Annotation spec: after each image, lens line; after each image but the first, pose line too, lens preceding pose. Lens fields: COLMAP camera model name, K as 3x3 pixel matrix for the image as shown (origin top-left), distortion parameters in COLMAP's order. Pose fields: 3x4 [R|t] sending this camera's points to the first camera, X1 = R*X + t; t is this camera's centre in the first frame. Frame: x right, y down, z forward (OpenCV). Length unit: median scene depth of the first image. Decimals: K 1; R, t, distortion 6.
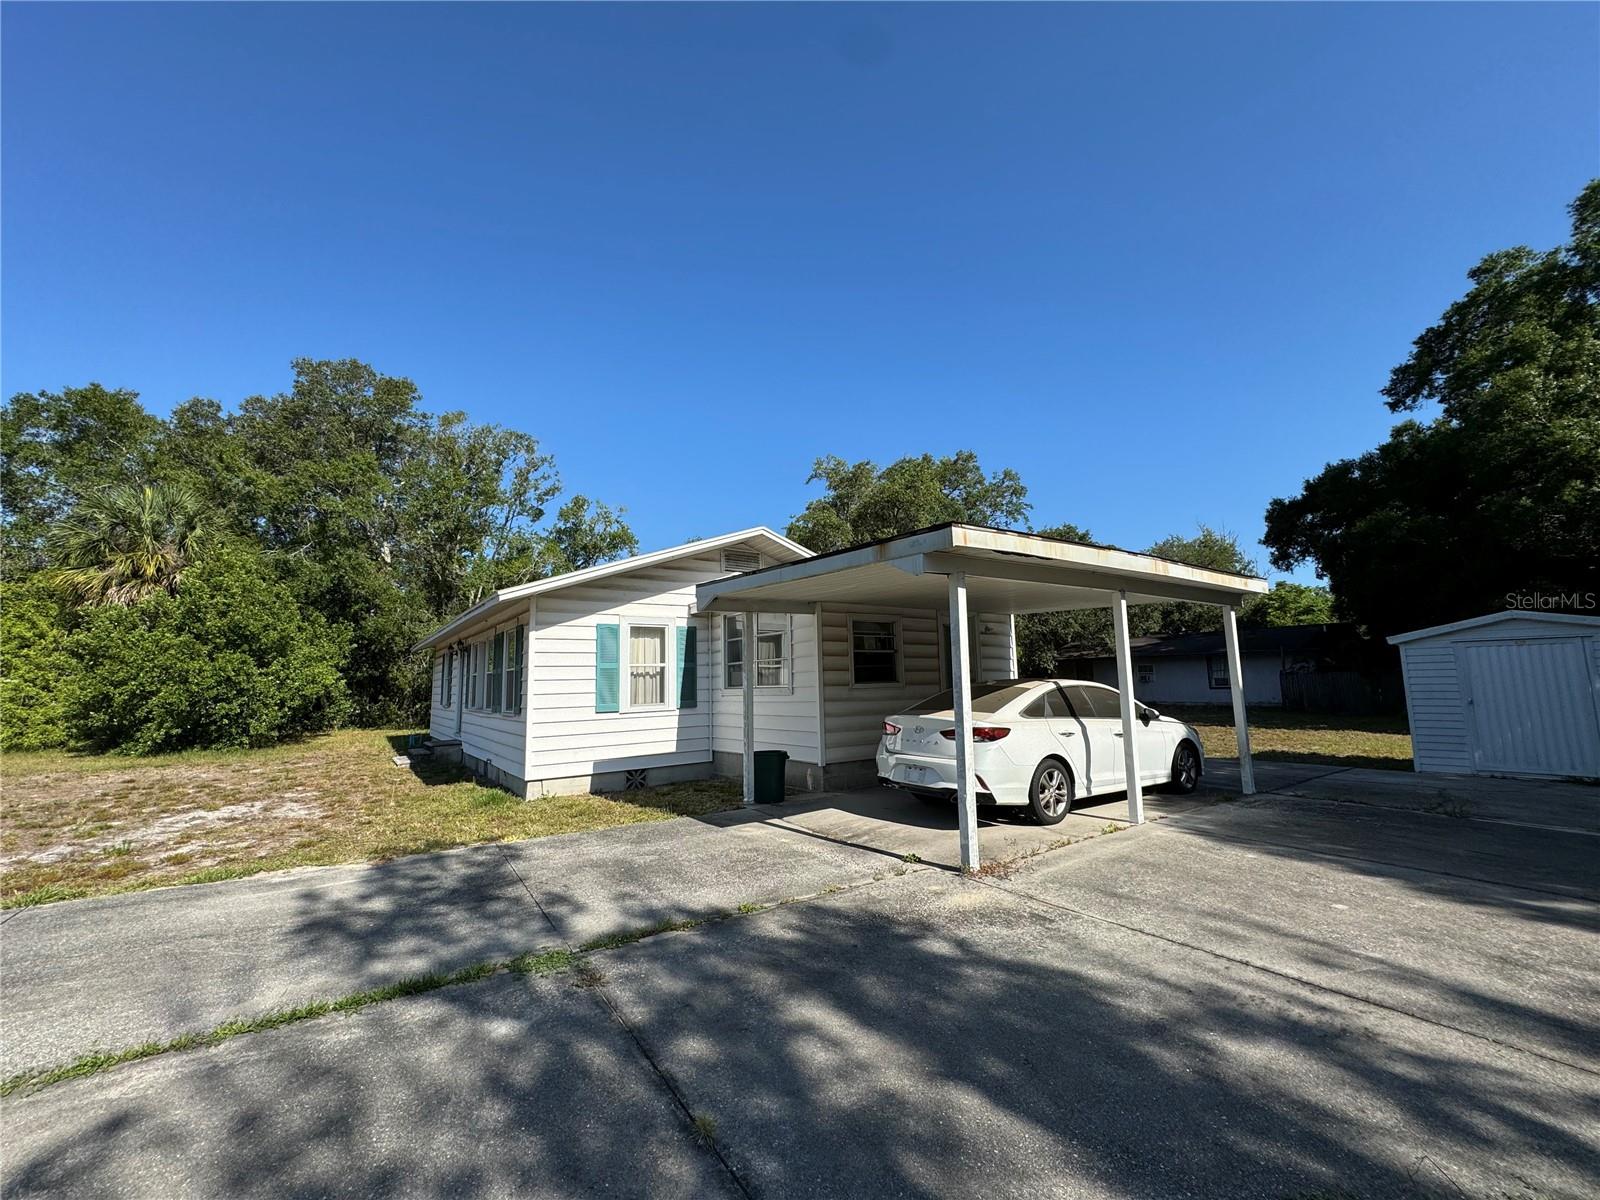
lens RADIAL K [[637.6, 0, 802.0], [0, 637.6, 601.4], [0, 0, 1]] dist [-0.001435, -0.000098]
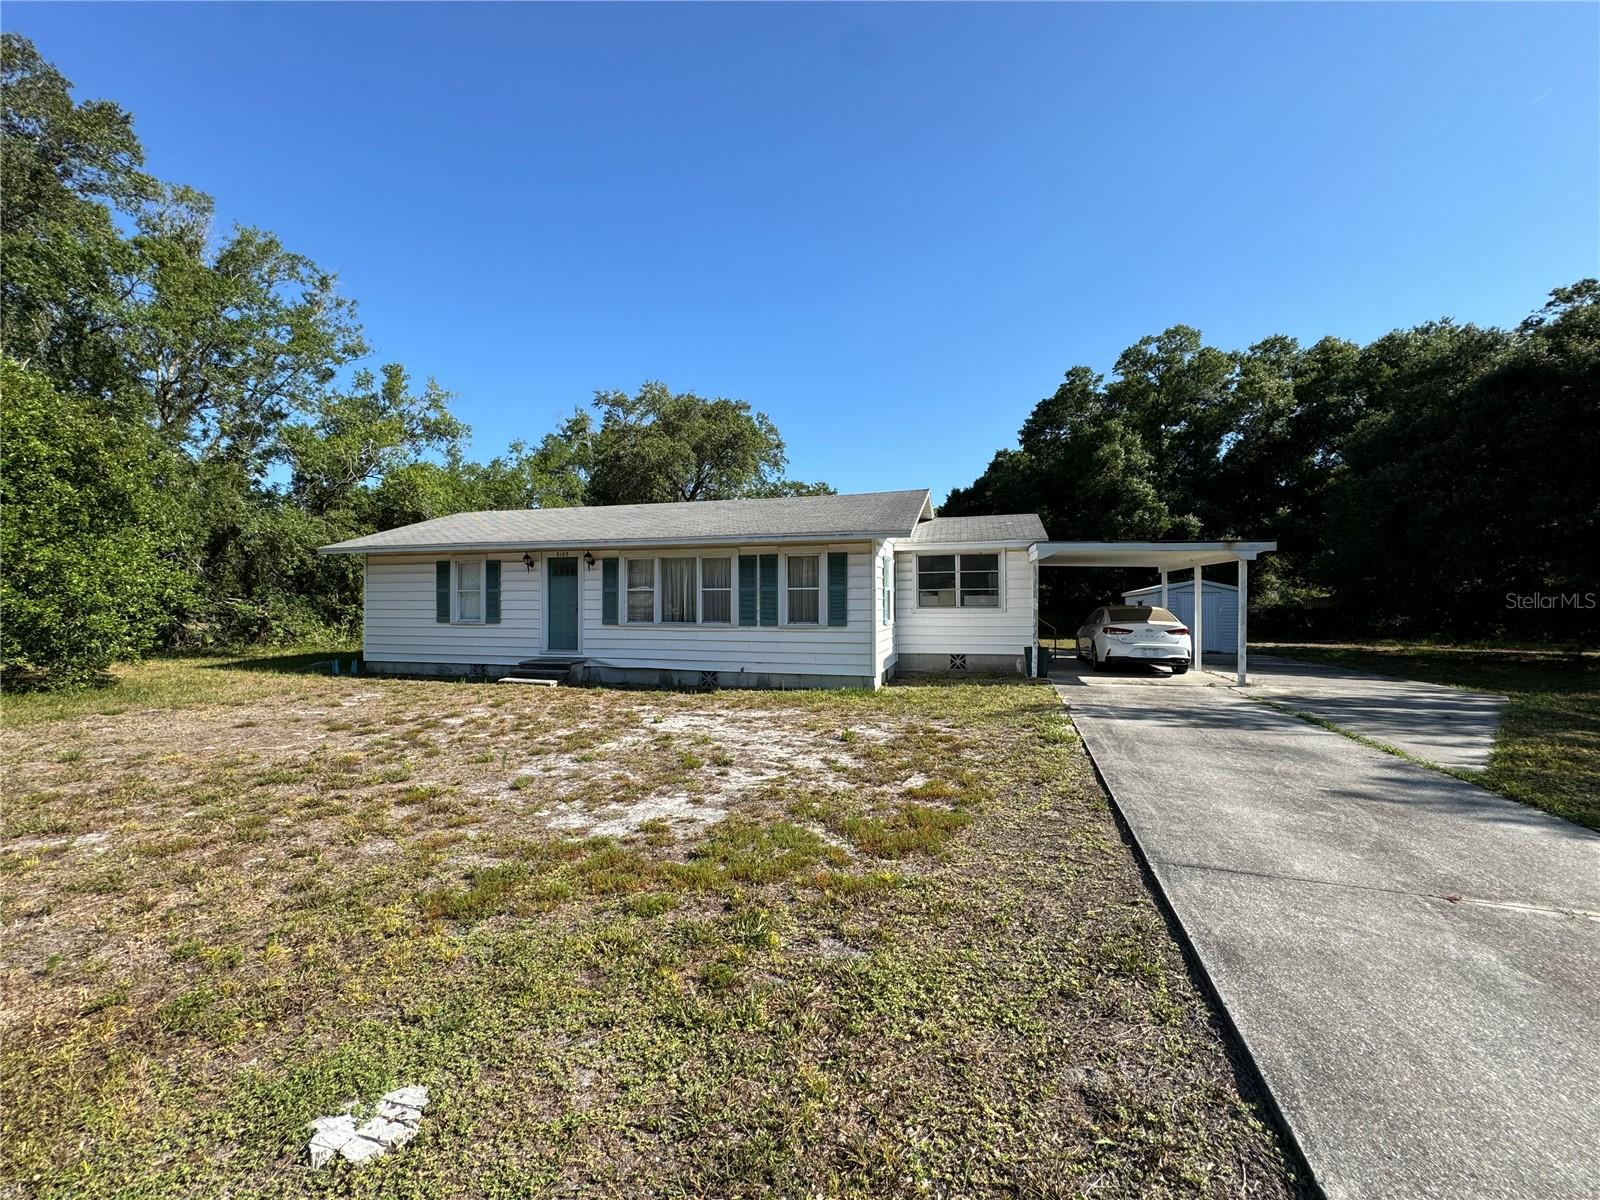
lens RADIAL K [[634.3, 0, 802.1], [0, 634.3, 601.3], [0, 0, 1]] dist [-0.000742, 0.000151]
pose [[0.779137, 0.022698, 0.626443, -1.175412], [-0.095999, 0.991876, 0.083461, 0.033349], [-0.619460, -0.125166, 0.774986, 0.104790]]
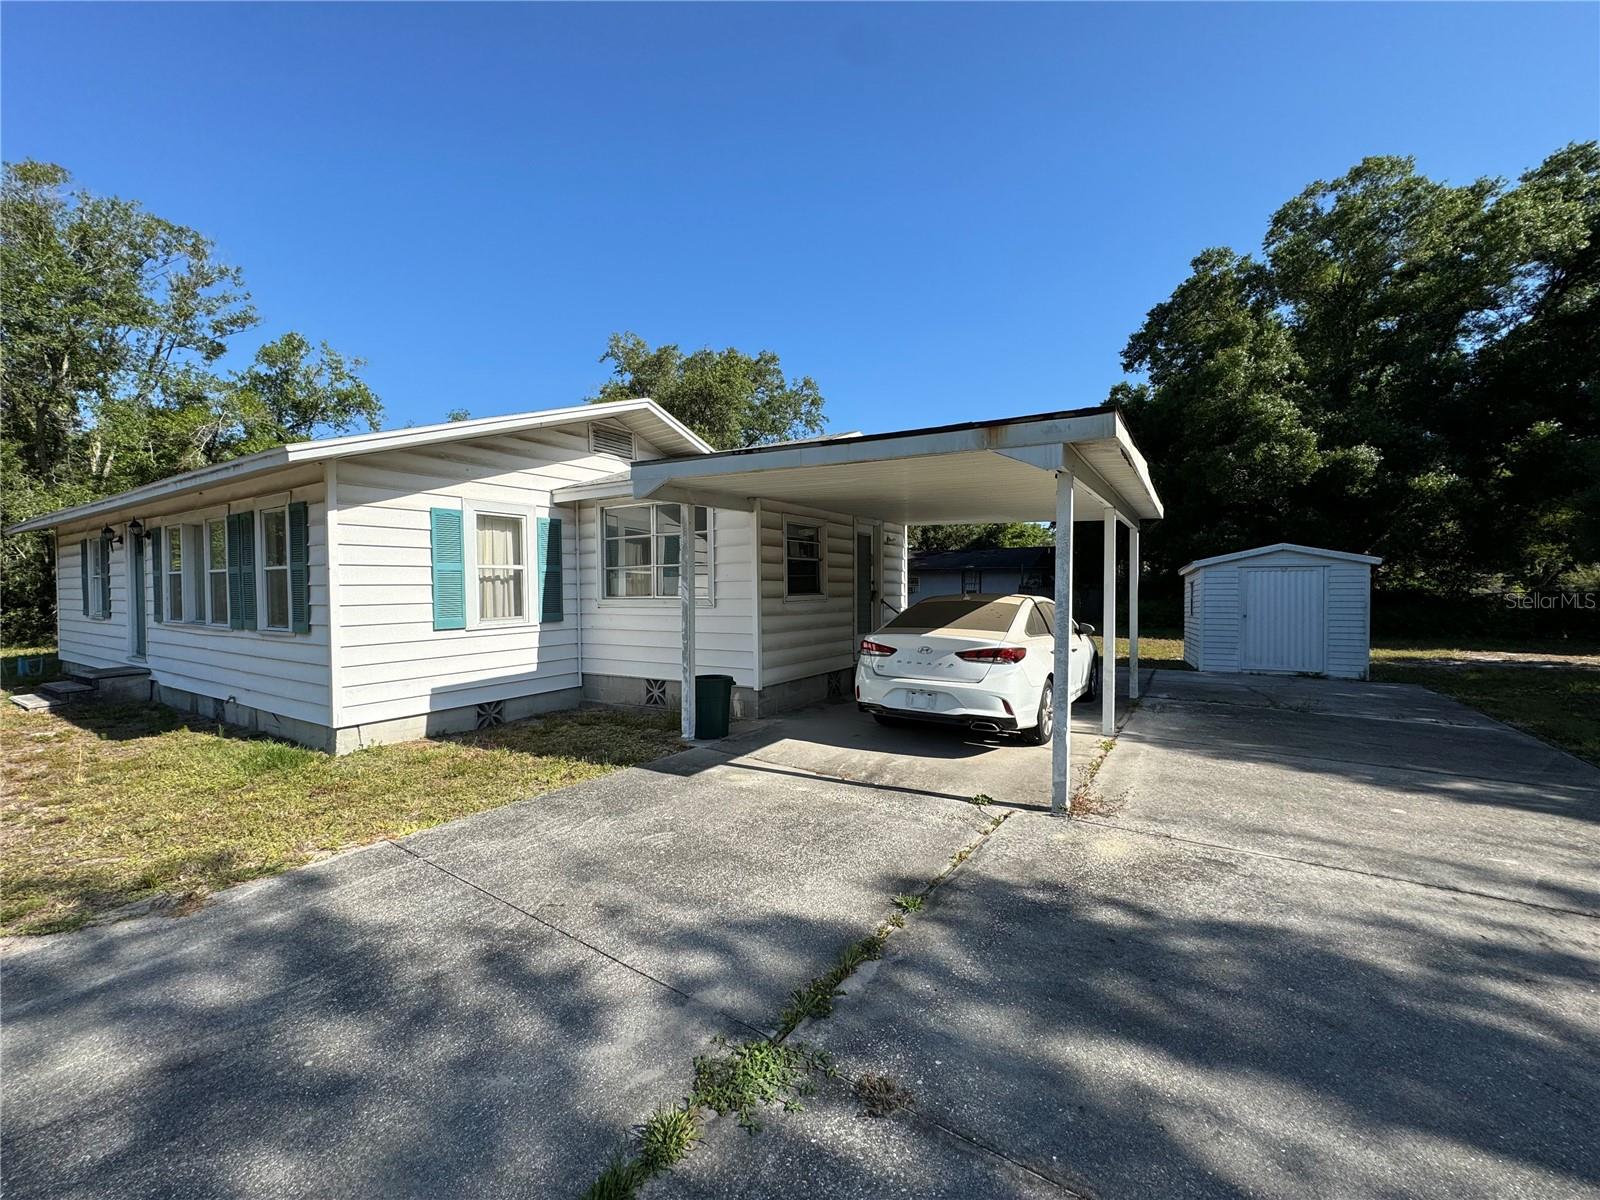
lens RADIAL K [[635.3, 0, 800.5], [0, 635.3, 601.3], [0, 0, 1]] dist [-0.001218, -0.000236]
pose [[0.925322, 0.007435, 0.379109, -0.196577], [-0.062747, 0.989026, 0.133755, 0.016960], [-0.373954, -0.147555, 0.915634, 0.169865]]
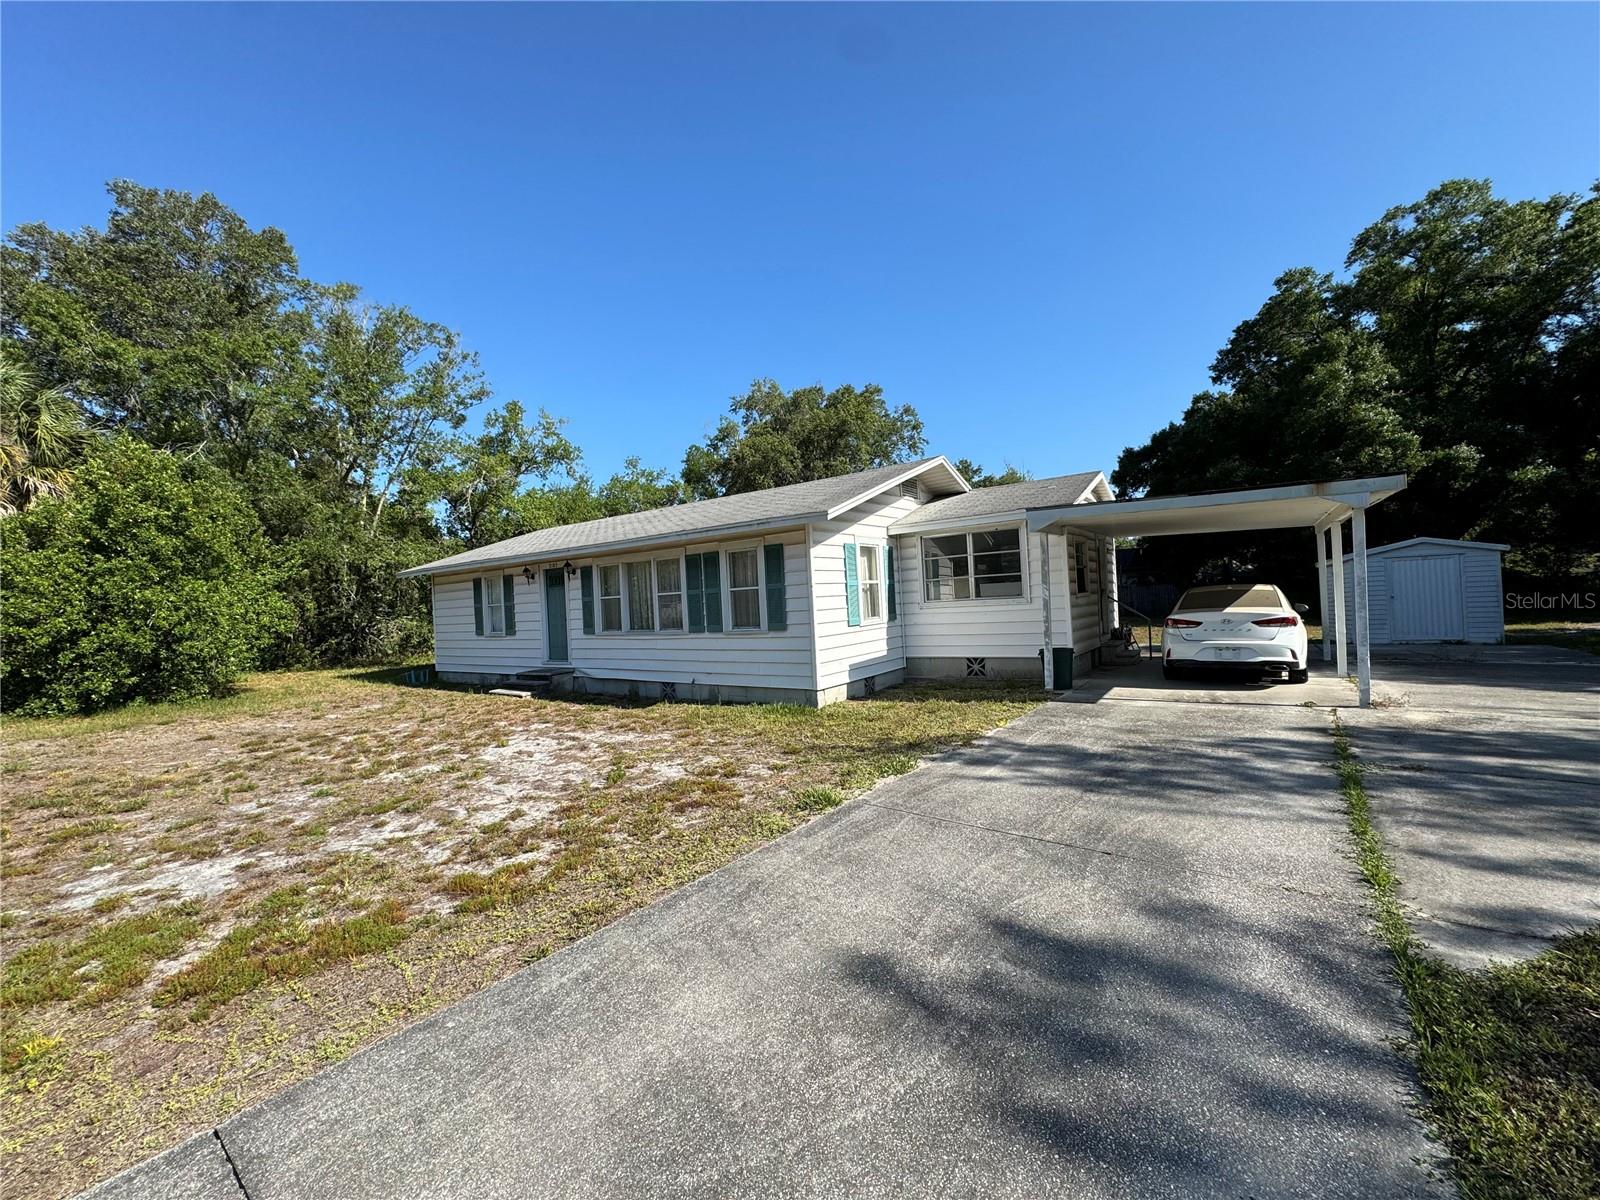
lens RADIAL K [[634.3, 0, 802.1], [0, 634.3, 601.3], [0, 0, 1]] dist [-0.000742, 0.000151]
pose [[0.945082, -0.025219, 0.325859, -0.694906], [-0.013081, 0.993301, 0.114815, 0.010443], [-0.326571, -0.112772, 0.938421, 0.025817]]
